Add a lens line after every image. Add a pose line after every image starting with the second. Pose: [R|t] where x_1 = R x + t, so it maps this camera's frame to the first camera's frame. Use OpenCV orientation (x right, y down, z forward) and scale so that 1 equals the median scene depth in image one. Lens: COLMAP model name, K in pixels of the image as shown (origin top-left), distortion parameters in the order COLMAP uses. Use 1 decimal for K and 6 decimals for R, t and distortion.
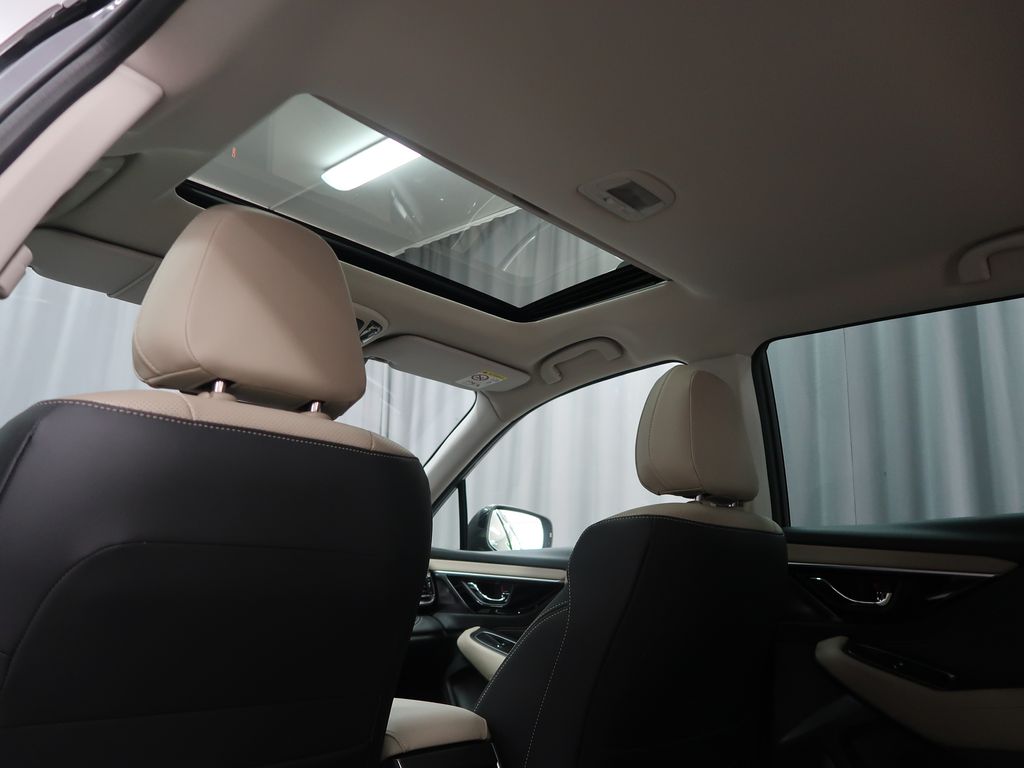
lens RADIAL K [[784.3, 0, 512.0], [0, 784.3, 384.0], [0, 0, 1]] dist [-0.027705, -0.001111]
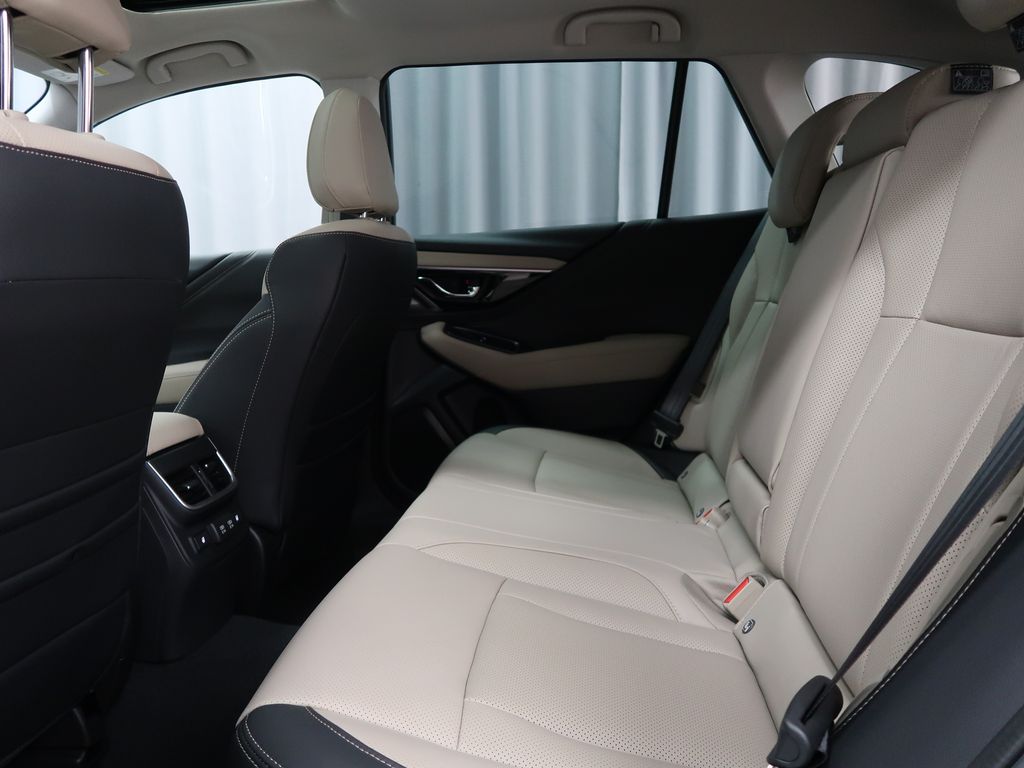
lens RADIAL K [[784.3, 0, 512.0], [0, 784.3, 384.0], [0, 0, 1]] dist [-0.027705, -0.001111]
pose [[0.793519, -0.128346, 0.594856, -0.279888], [-0.103171, 0.934982, 0.339359, -0.031248], [-0.599736, -0.330660, 0.728685, -0.045683]]
